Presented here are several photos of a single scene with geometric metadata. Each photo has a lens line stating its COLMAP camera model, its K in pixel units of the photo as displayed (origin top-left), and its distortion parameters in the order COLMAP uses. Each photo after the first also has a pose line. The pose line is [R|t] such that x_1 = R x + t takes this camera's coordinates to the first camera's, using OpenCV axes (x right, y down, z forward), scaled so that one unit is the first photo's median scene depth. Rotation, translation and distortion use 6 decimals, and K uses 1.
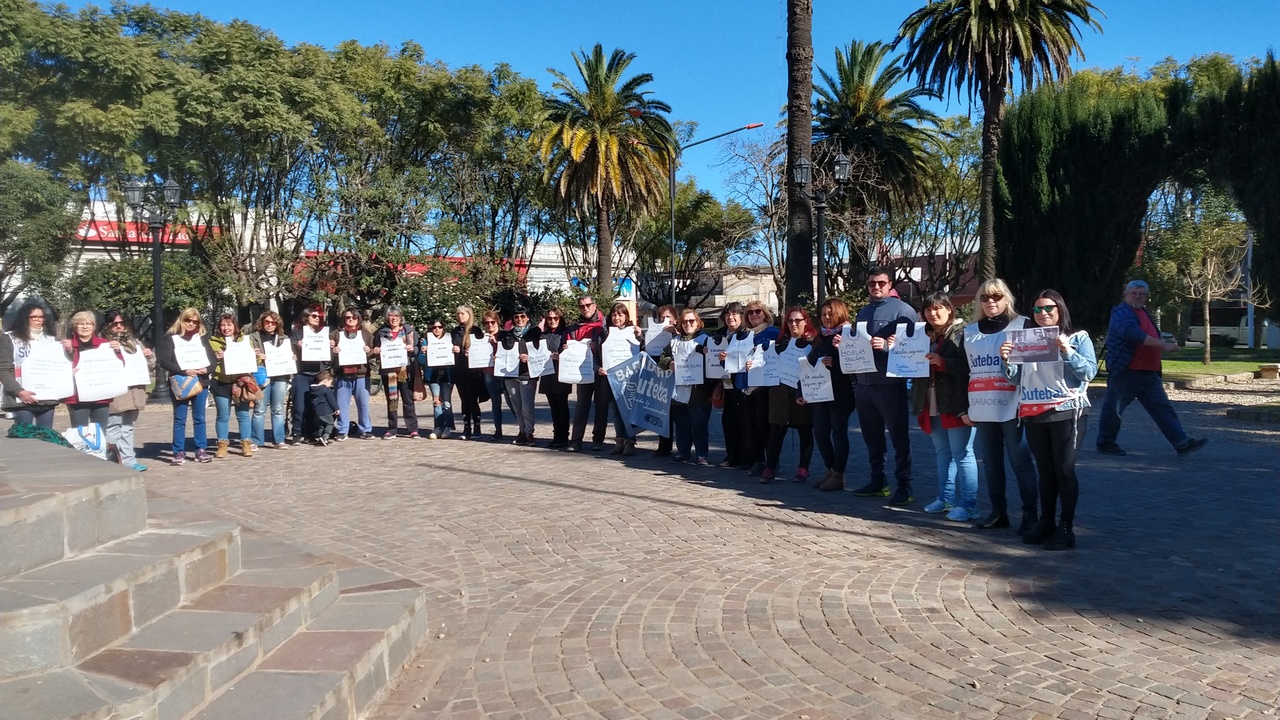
lens RADIAL K [[1004.3, 0, 639.0], [0, 1004.3, 383.5], [0, 0, 1]] dist [0.159165, -0.190524]
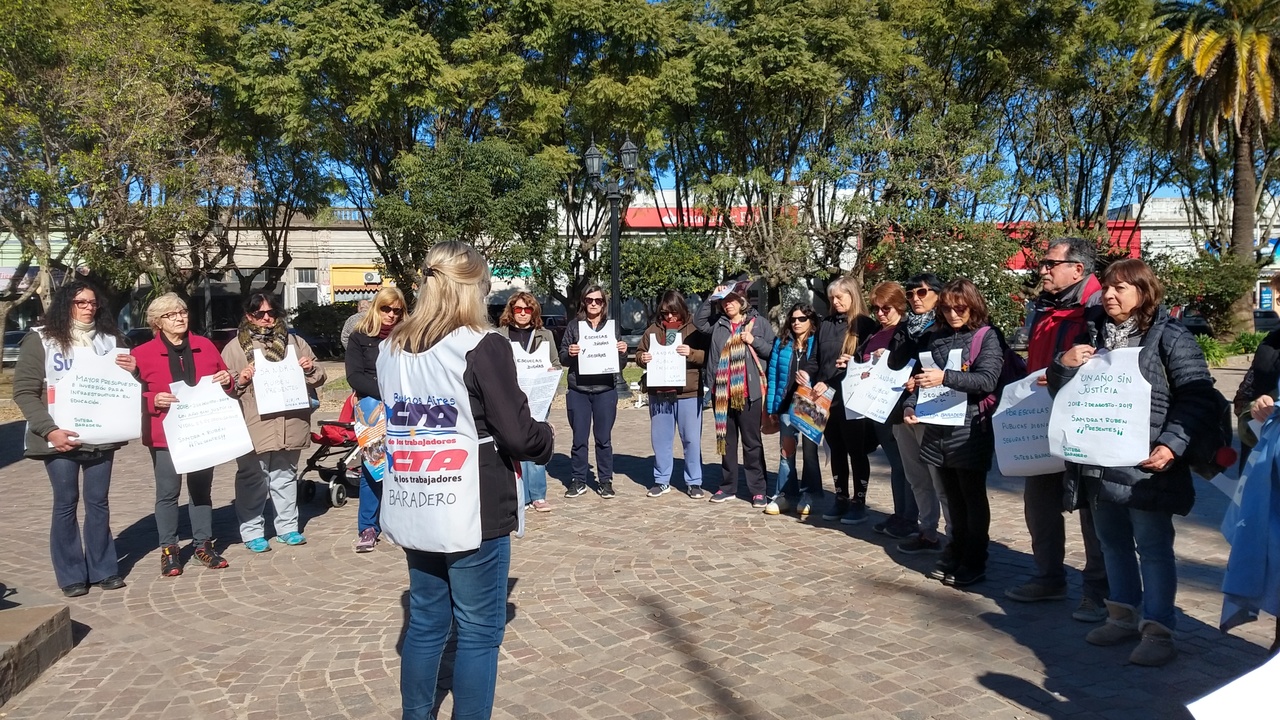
lens RADIAL K [[1004.3, 0, 639.0], [0, 1004.3, 383.5], [0, 0, 1]] dist [0.159165, -0.190524]
pose [[0.841447, 0.036972, -0.539074, 0.010823], [-0.025498, 0.999262, 0.028733, -0.012900], [0.539738, -0.010432, 0.841768, 0.196735]]
